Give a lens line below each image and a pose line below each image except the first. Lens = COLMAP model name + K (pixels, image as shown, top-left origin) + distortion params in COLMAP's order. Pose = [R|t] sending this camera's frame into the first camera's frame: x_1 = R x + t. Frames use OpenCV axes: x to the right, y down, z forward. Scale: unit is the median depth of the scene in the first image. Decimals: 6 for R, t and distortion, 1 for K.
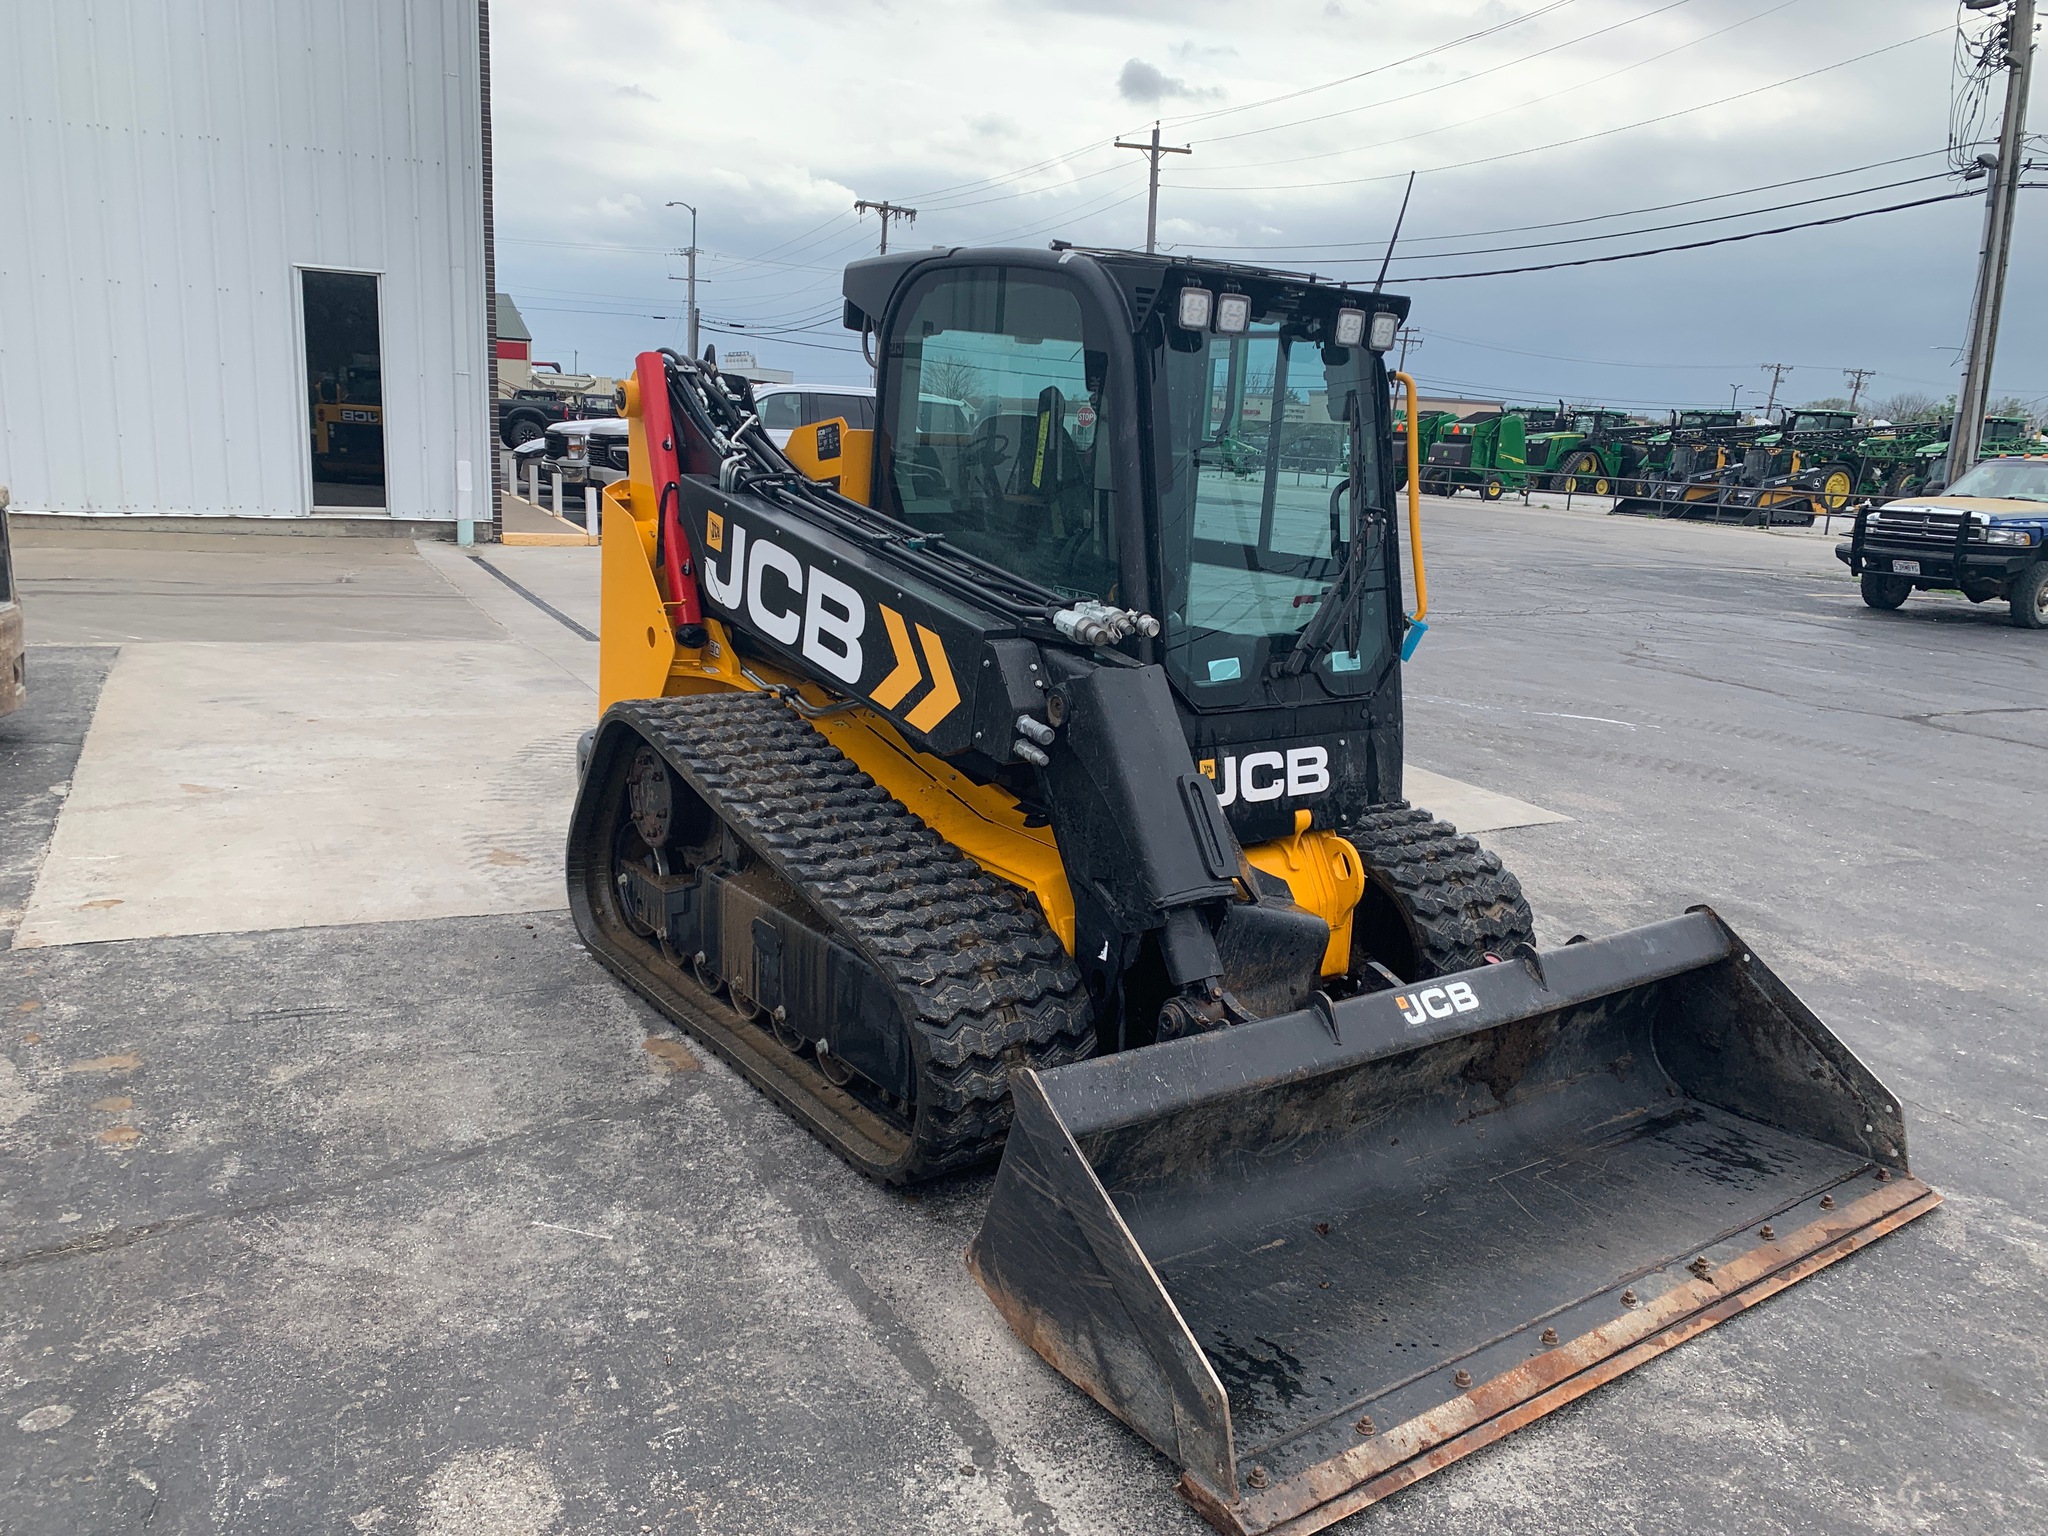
lens RADIAL K [[1547.6, 0, 1016.5], [0, 1547.6, 798.1], [0, 0, 1]] dist [0.031250, -0.030466]
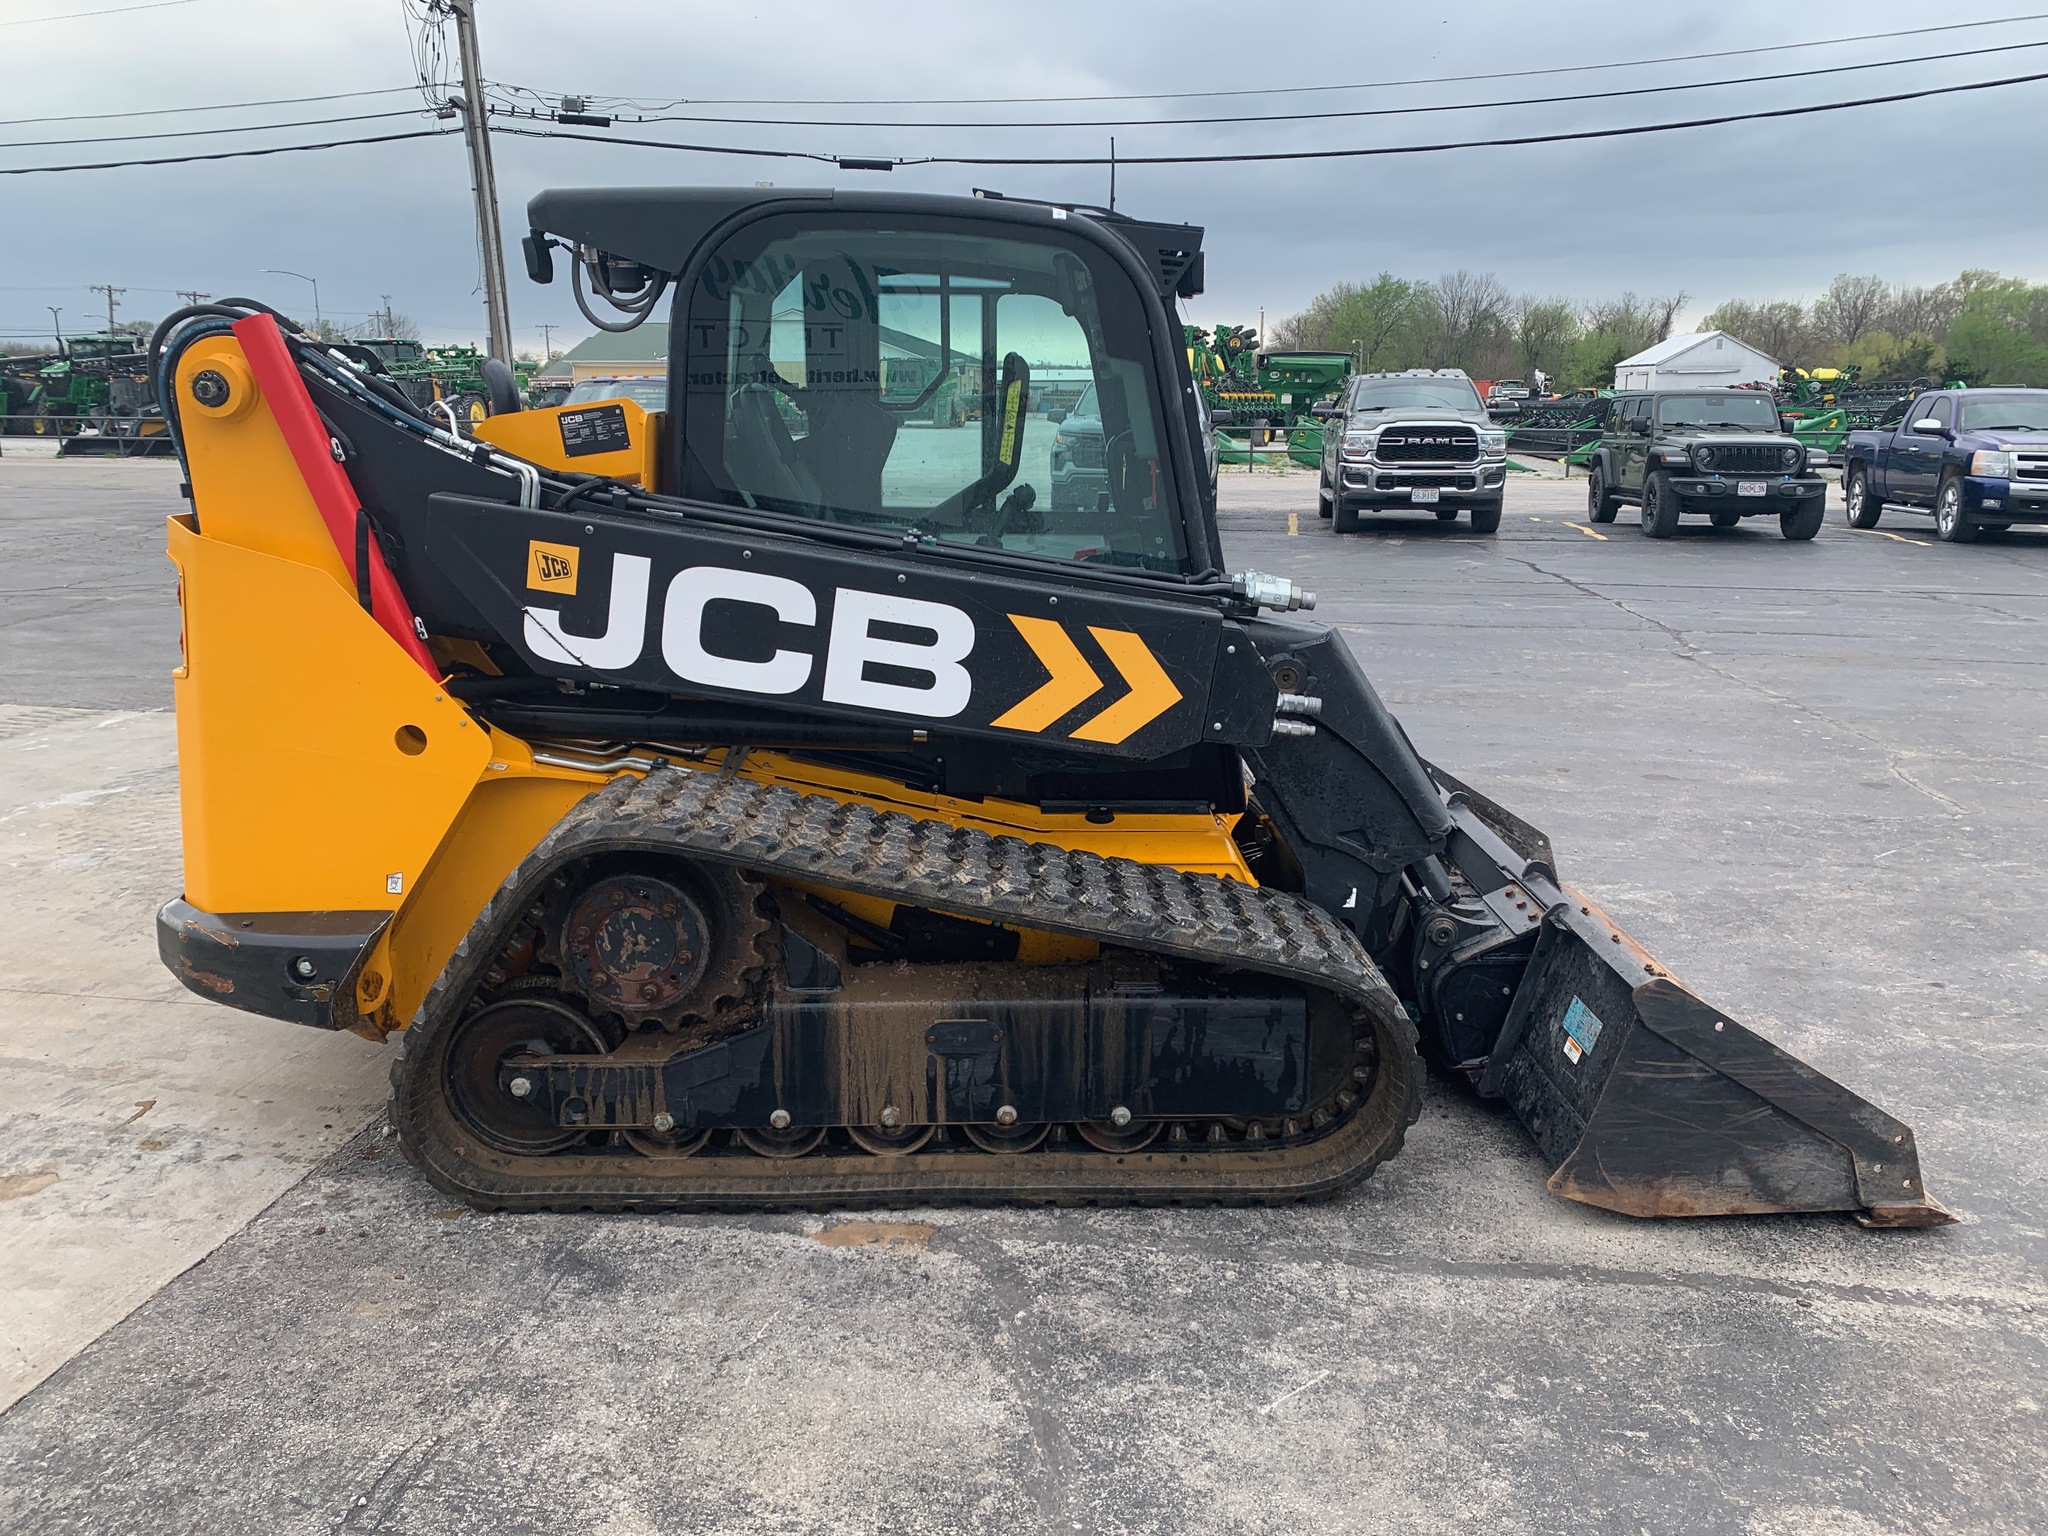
lens RADIAL K [[1547.6, 0, 1016.5], [0, 1547.6, 798.1], [0, 0, 1]] dist [0.031250, -0.030466]
pose [[0.564435, -0.256311, 0.784677, -0.758665], [0.219866, 0.962915, 0.156378, -0.155161], [-0.795658, 0.084259, 0.599857, 0.474947]]
